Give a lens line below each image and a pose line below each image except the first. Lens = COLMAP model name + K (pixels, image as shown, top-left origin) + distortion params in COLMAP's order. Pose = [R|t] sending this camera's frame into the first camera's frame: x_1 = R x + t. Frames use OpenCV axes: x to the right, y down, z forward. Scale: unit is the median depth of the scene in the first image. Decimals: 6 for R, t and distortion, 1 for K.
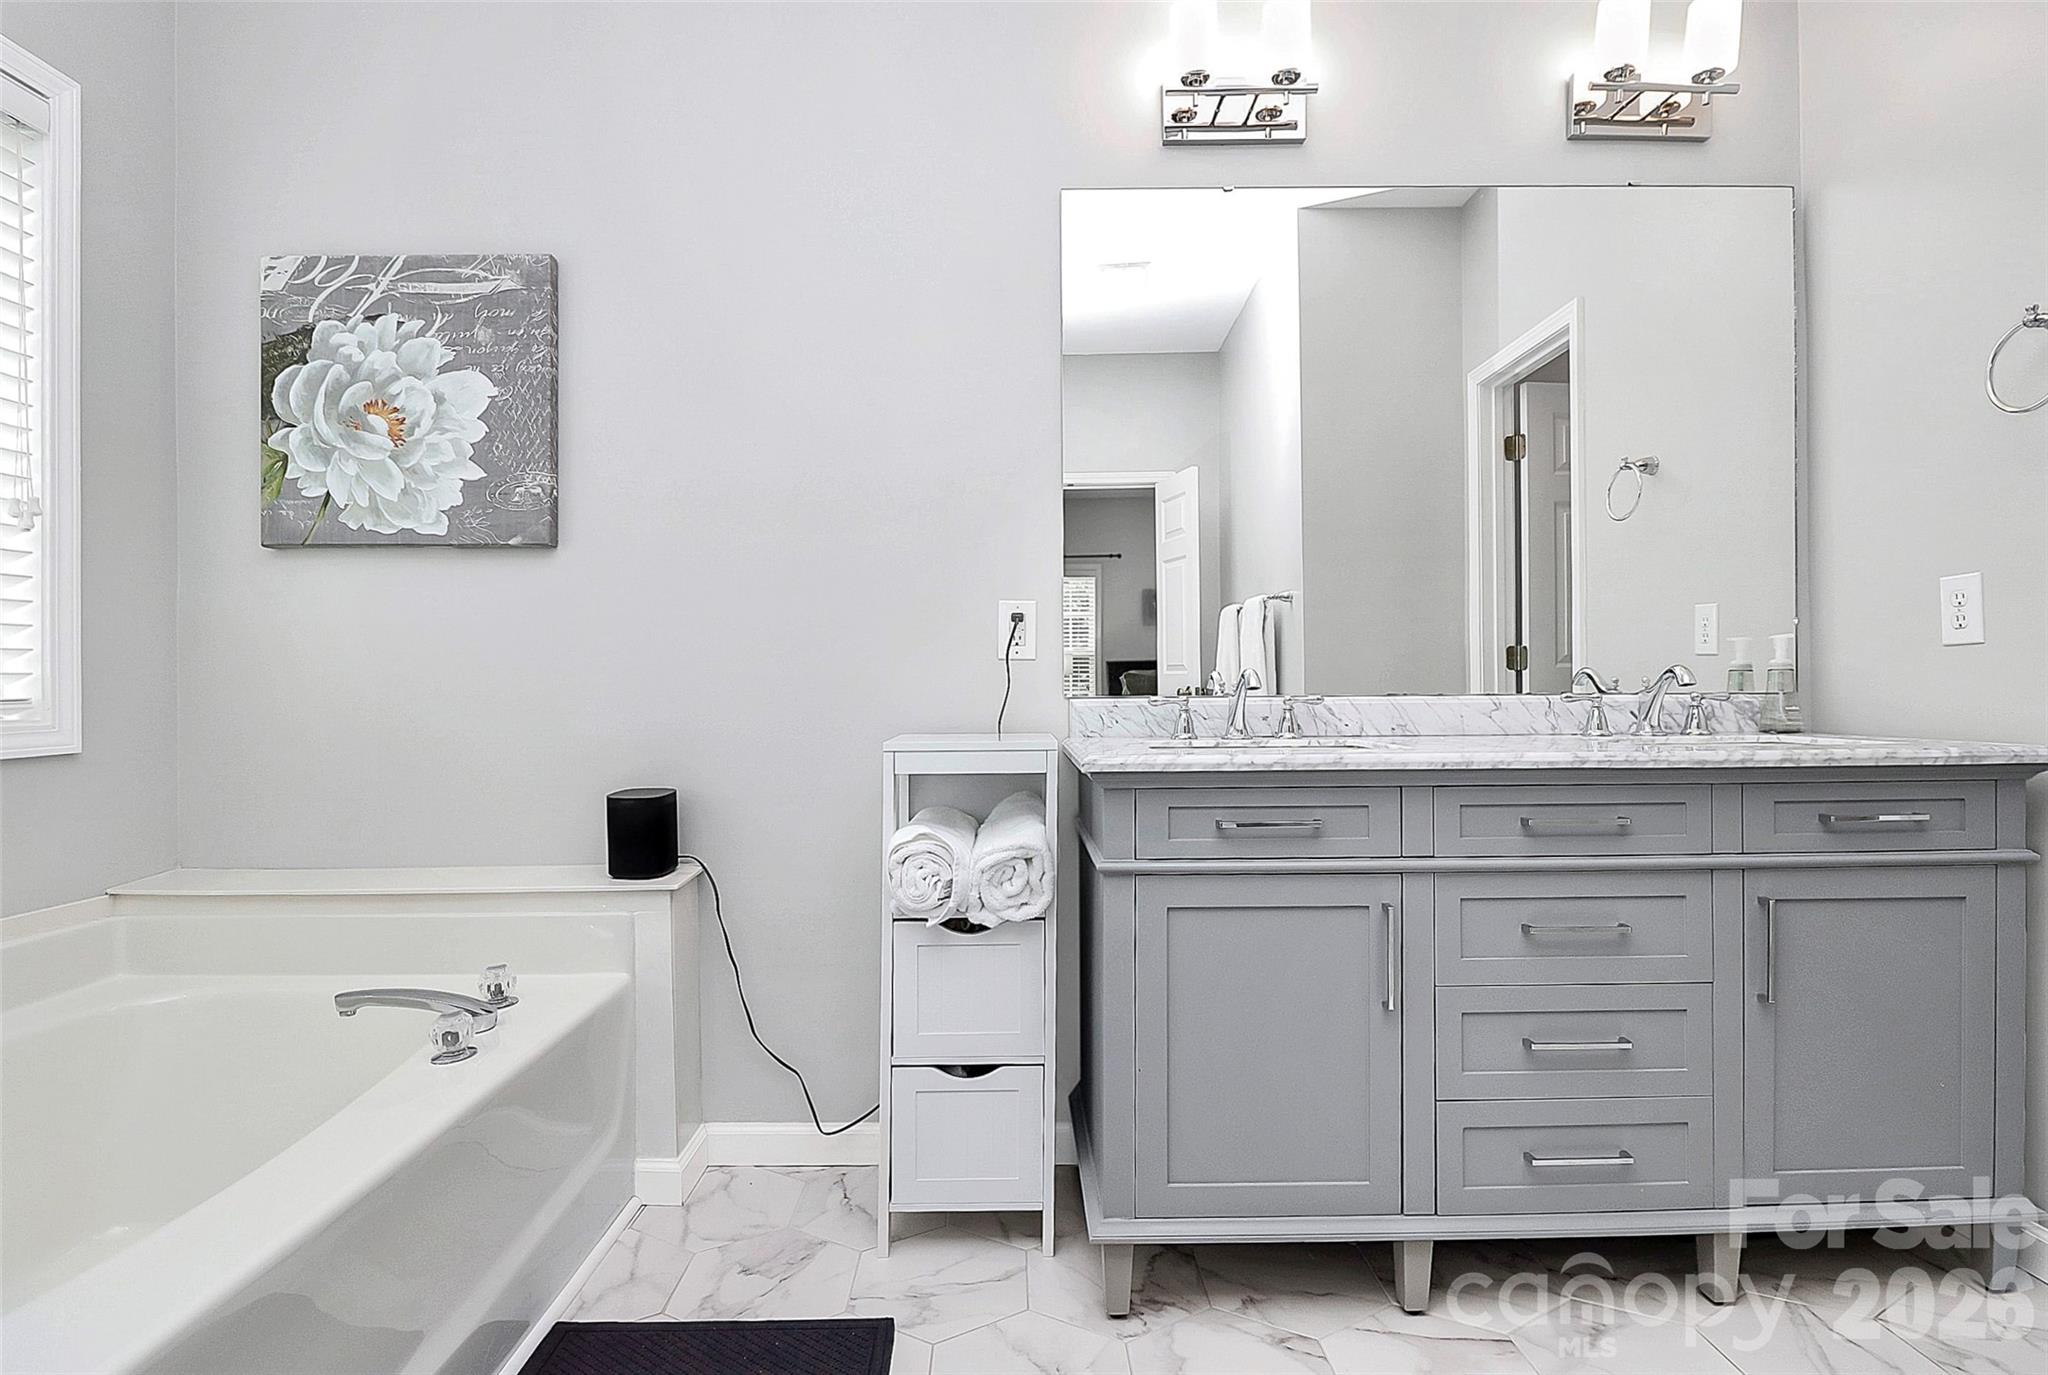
lens RADIAL K [[981.2, 0, 1015.0], [0, 981.2, 674.3], [0, 0, 1]] dist [0.001902, -0.011737]
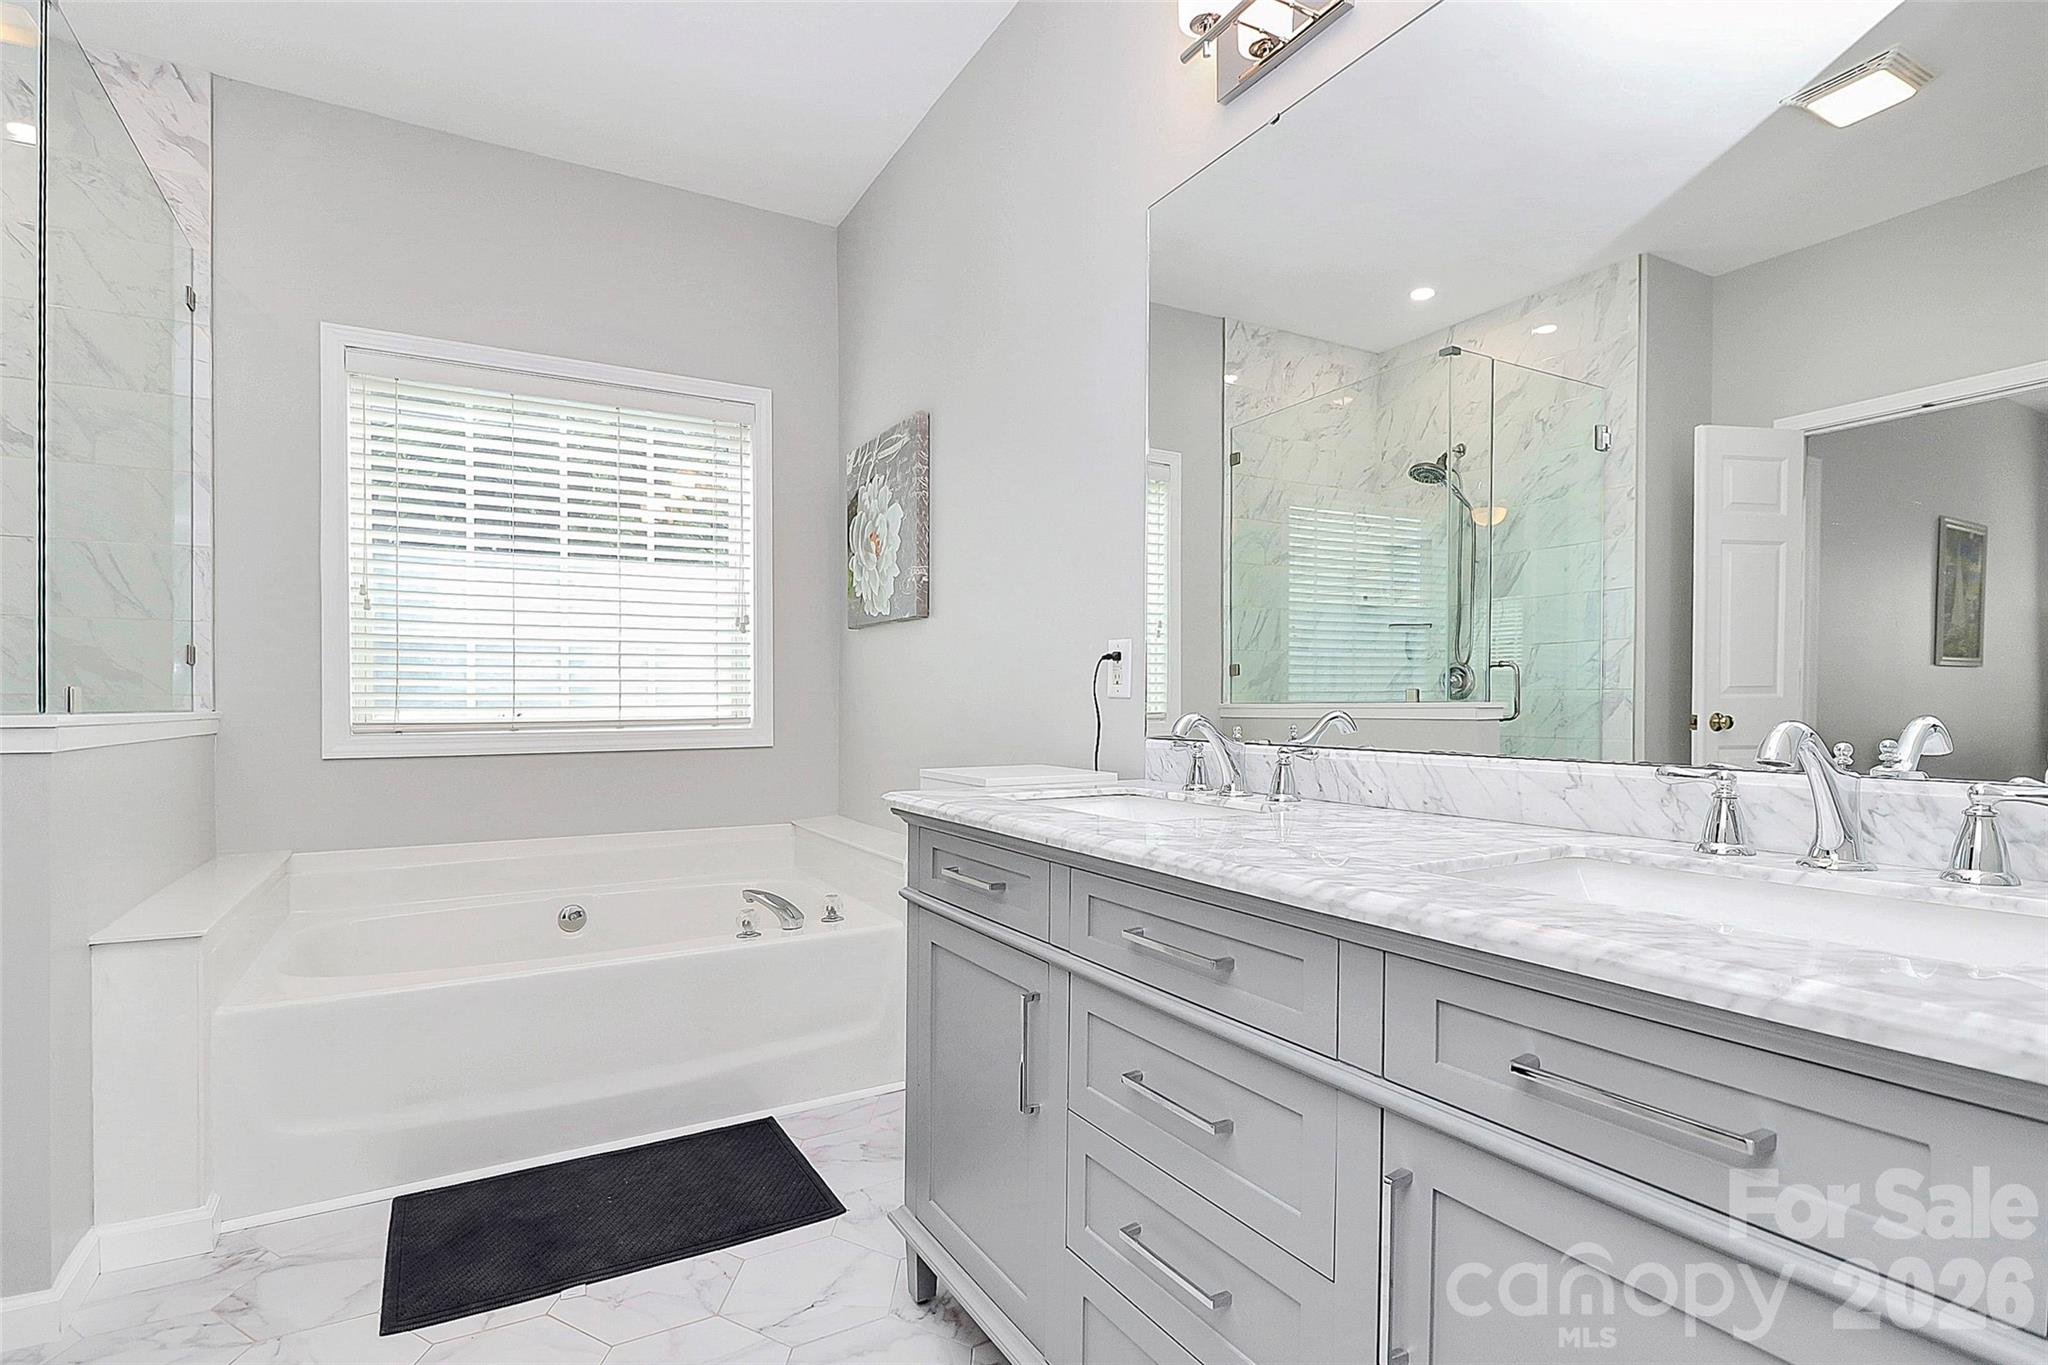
lens RADIAL K [[979.1, 0, 1024.2], [0, 979.1, 698.7], [0, 0, 1]] dist [0.031873, -0.020620]
pose [[0.503107, 0.005625, -0.864206, 0.838965], [0.010244, 0.999870, 0.012472, -0.028295], [0.864163, -0.015128, 0.502984, 0.413584]]
